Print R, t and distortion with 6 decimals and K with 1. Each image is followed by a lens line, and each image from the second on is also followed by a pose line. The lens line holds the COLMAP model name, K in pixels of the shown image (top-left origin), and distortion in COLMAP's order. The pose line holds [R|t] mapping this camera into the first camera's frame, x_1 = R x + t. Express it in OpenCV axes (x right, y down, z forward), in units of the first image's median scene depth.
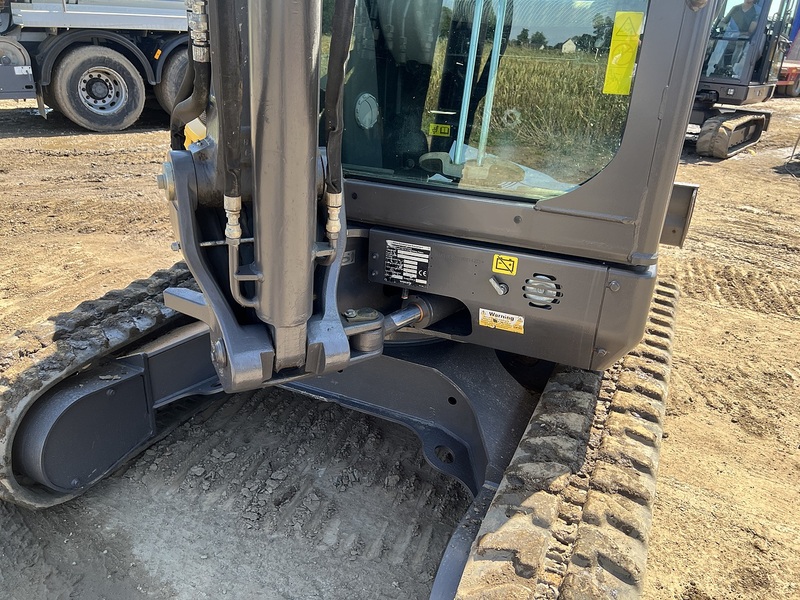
lens RADIAL K [[603.0, 0, 393.2], [0, 603.0, 305.1], [0, 0, 1]] dist [0.059862, -0.073624]
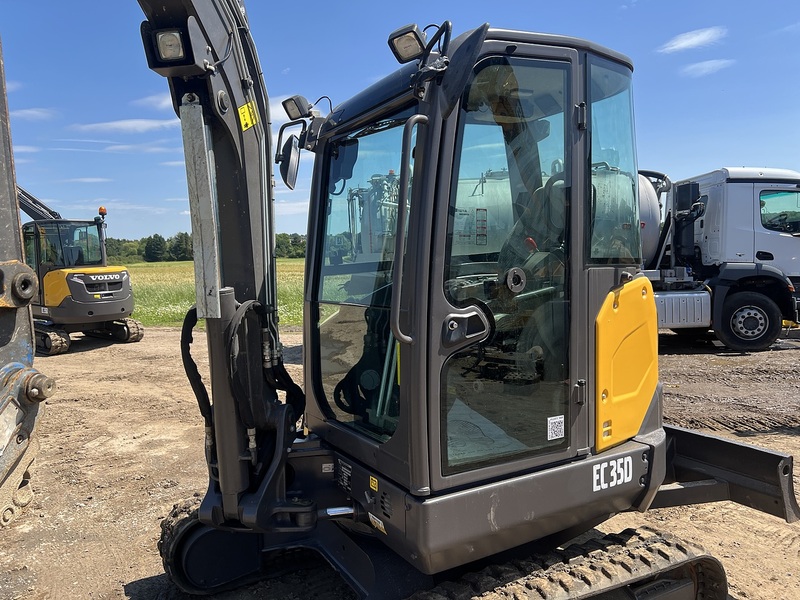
lens RADIAL K [[604.4, 0, 403.4], [0, 604.4, 295.0], [0, 0, 1]] dist [0.053645, -0.067218]
pose [[0.808373, -0.031286, -0.587839, 1.130302], [-0.183963, 0.935148, -0.302749, -0.057959], [0.559187, 0.352874, 0.750193, -0.307012]]
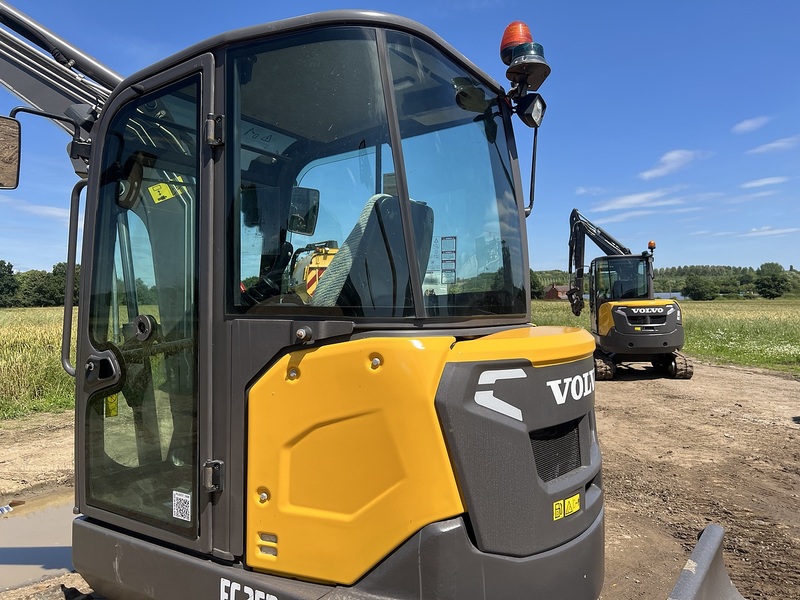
lens RADIAL K [[603.0, 0, 393.2], [0, 603.0, 305.1], [0, 0, 1]] dist [0.059862, -0.073624]
pose [[-0.163257, -0.041289, -0.985719, 1.746519], [-0.400393, 0.915917, 0.027949, -0.883401], [0.901683, 0.399238, -0.166062, 1.617844]]
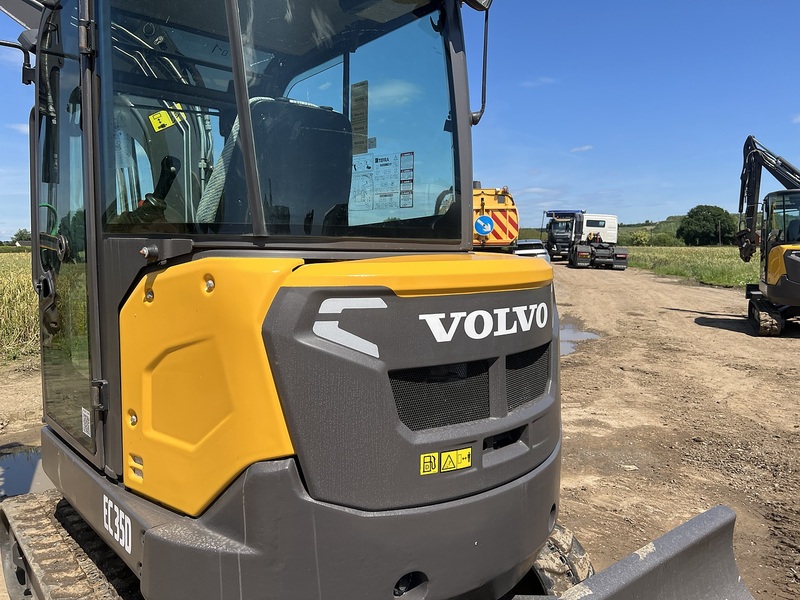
lens RADIAL K [[603.0, 0, 393.2], [0, 603.0, 305.1], [0, 0, 1]] dist [0.059862, -0.073624]
pose [[-0.424882, 0.037535, -0.904470, 1.434354], [-0.387586, 0.895386, 0.219229, -1.053164], [0.818079, 0.443706, -0.365885, 2.084527]]
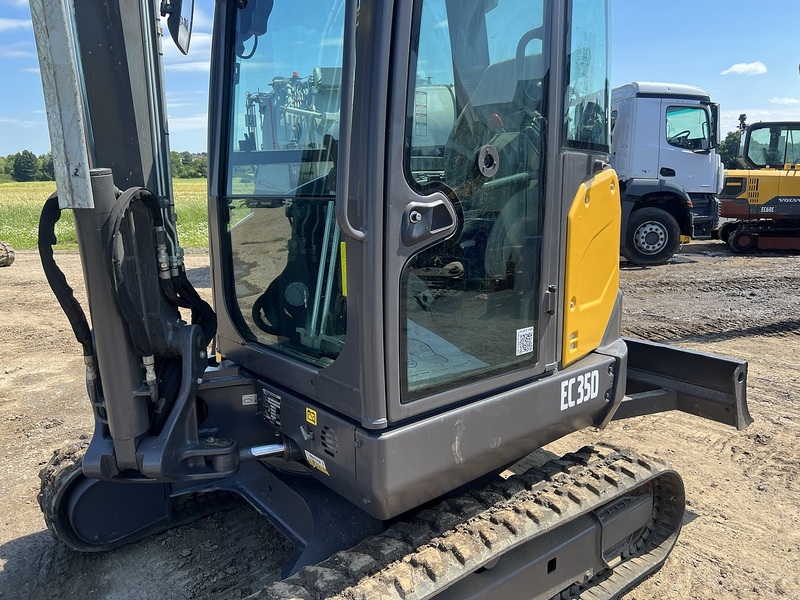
lens RADIAL K [[604.4, 0, 403.4], [0, 604.4, 295.0], [0, 0, 1]] dist [0.053645, -0.067218]
pose [[0.890952, 0.023450, -0.453492, 0.885590], [-0.131008, 0.969476, -0.207254, -0.071618], [0.434789, 0.244064, 0.866828, -0.092495]]
